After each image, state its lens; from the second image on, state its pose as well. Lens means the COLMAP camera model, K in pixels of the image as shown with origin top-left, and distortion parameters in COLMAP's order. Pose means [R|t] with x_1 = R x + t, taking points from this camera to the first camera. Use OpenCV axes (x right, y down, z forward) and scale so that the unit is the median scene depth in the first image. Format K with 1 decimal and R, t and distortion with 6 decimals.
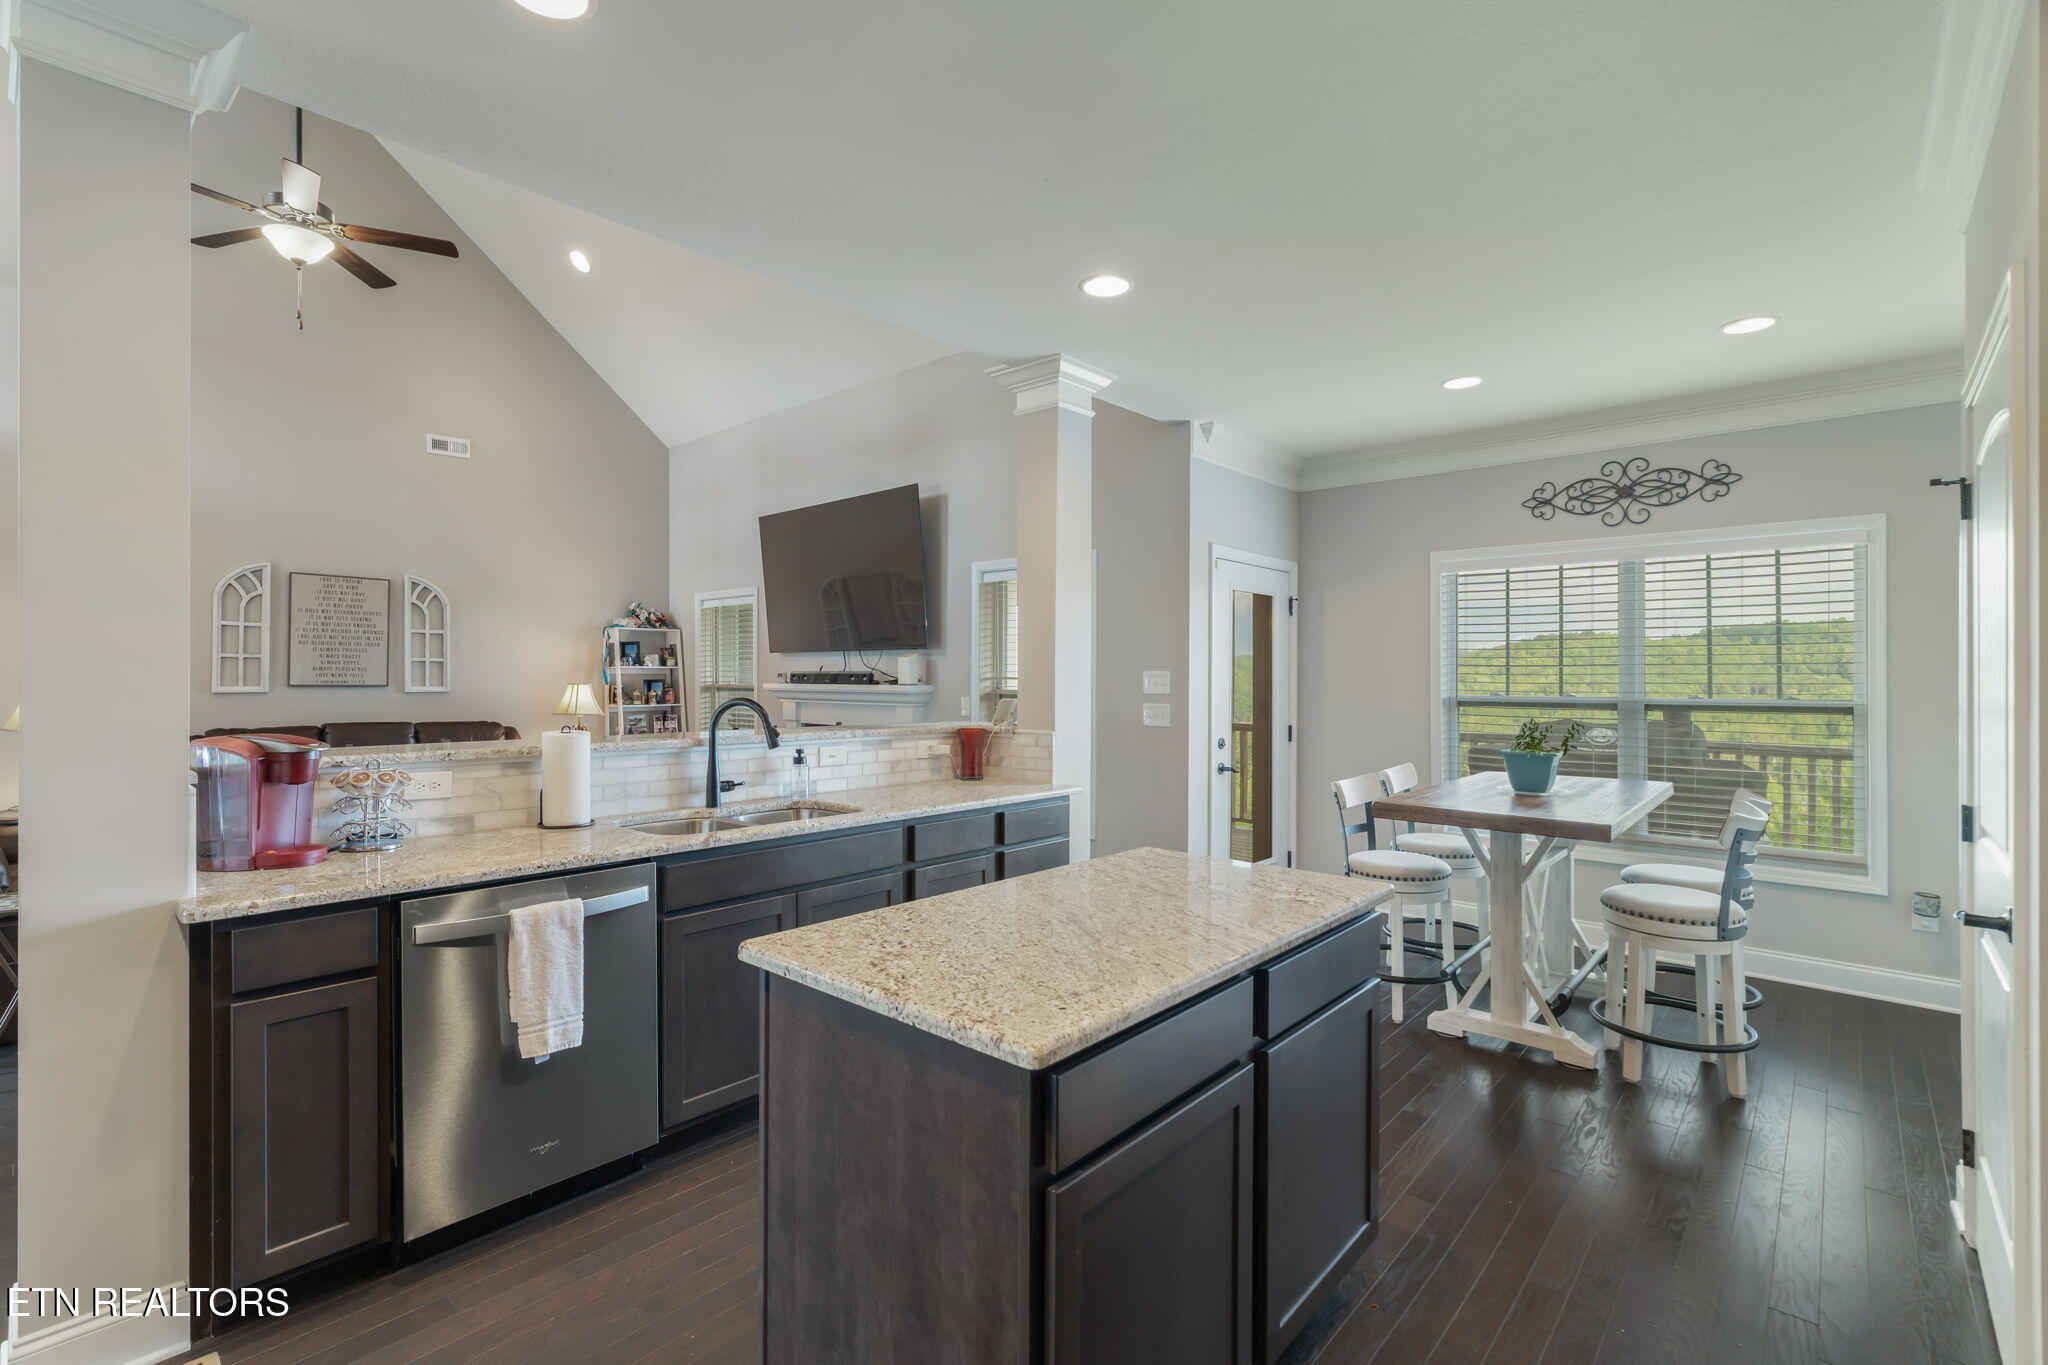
lens RADIAL K [[917.1, 0, 1017.9], [0, 917.1, 689.9], [0, 0, 1]] dist [-0.000252, -0.000011]
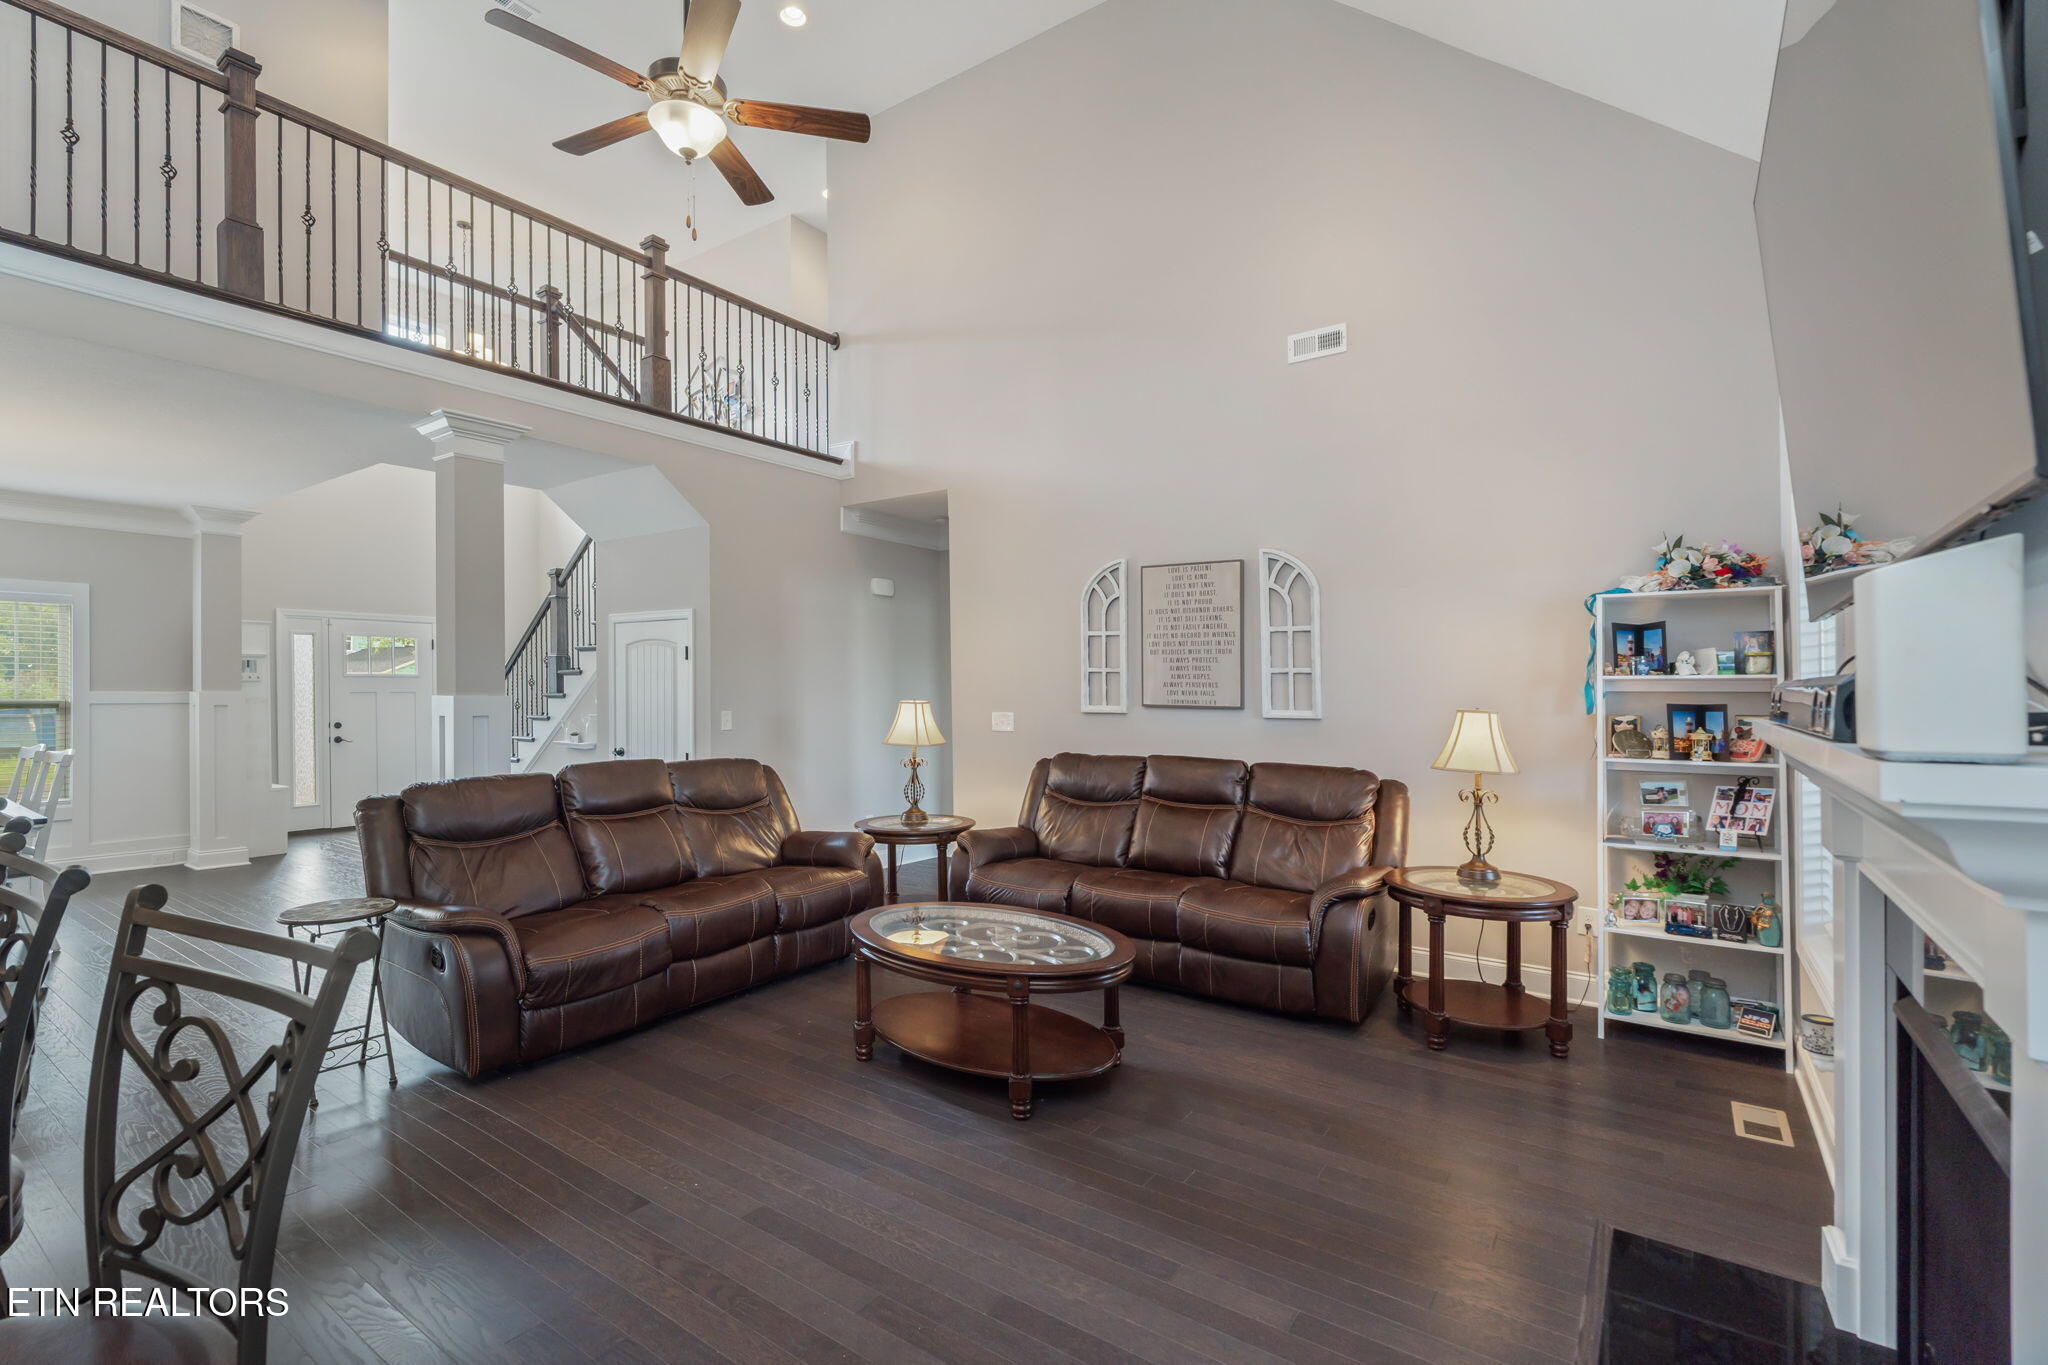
lens RADIAL K [[917.1, 0, 1017.9], [0, 917.1, 689.9], [0, 0, 1]] dist [-0.000252, -0.000011]
pose [[0.118852, -0.002539, -0.992909, 0.003897], [-0.020187, 0.999784, -0.004973, -0.016384], [0.992707, 0.020635, 0.118775, 1.060078]]
